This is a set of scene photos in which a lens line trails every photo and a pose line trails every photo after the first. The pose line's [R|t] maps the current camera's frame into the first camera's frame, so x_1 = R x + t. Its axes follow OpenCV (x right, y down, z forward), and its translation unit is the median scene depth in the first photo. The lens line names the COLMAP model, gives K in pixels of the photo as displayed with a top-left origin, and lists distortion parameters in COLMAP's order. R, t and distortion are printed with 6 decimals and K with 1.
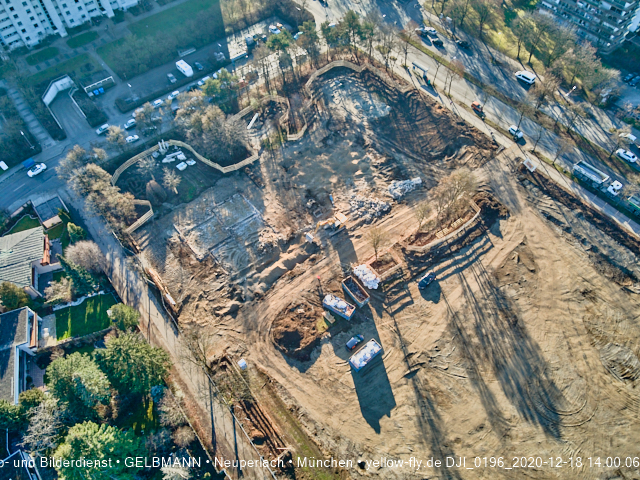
lens RADIAL K [[464.7, 0, 320.0], [0, 464.7, 240.0], [0, 0, 1]] dist [0.067126, -0.080057]
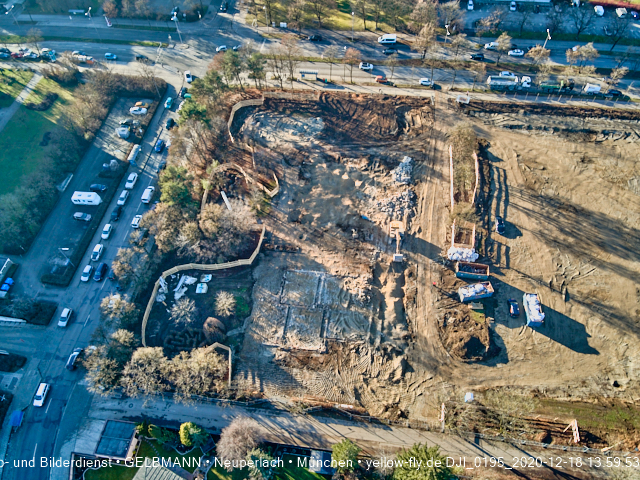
lens RADIAL K [[464.7, 0, 320.0], [0, 464.7, 240.0], [0, 0, 1]] dist [0.067126, -0.080057]
pose [[0.719555, -0.563228, 0.406220, -0.490897], [0.574890, 0.811270, 0.106507, -0.221179], [-0.389541, 0.156894, 0.907547, 0.177201]]
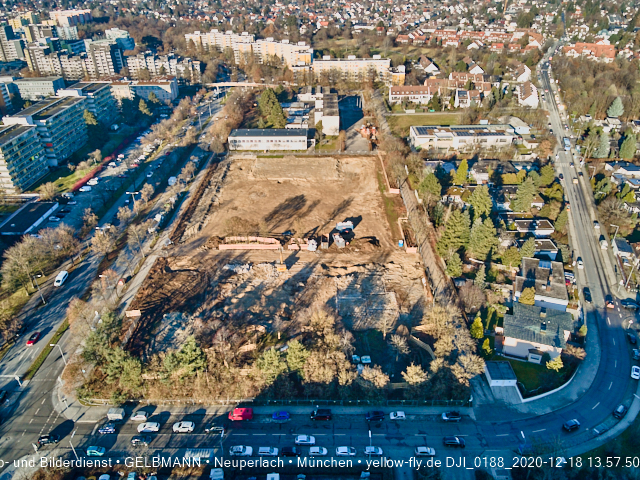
lens RADIAL K [[464.7, 0, 320.0], [0, 464.7, 240.0], [0, 0, 1]] dist [0.067126, -0.080057]
pose [[-0.778559, -0.282191, 0.560548, -0.793651], [0.537726, 0.160560, 0.827690, -1.200431], [-0.323568, 0.945827, 0.026736, 0.874434]]
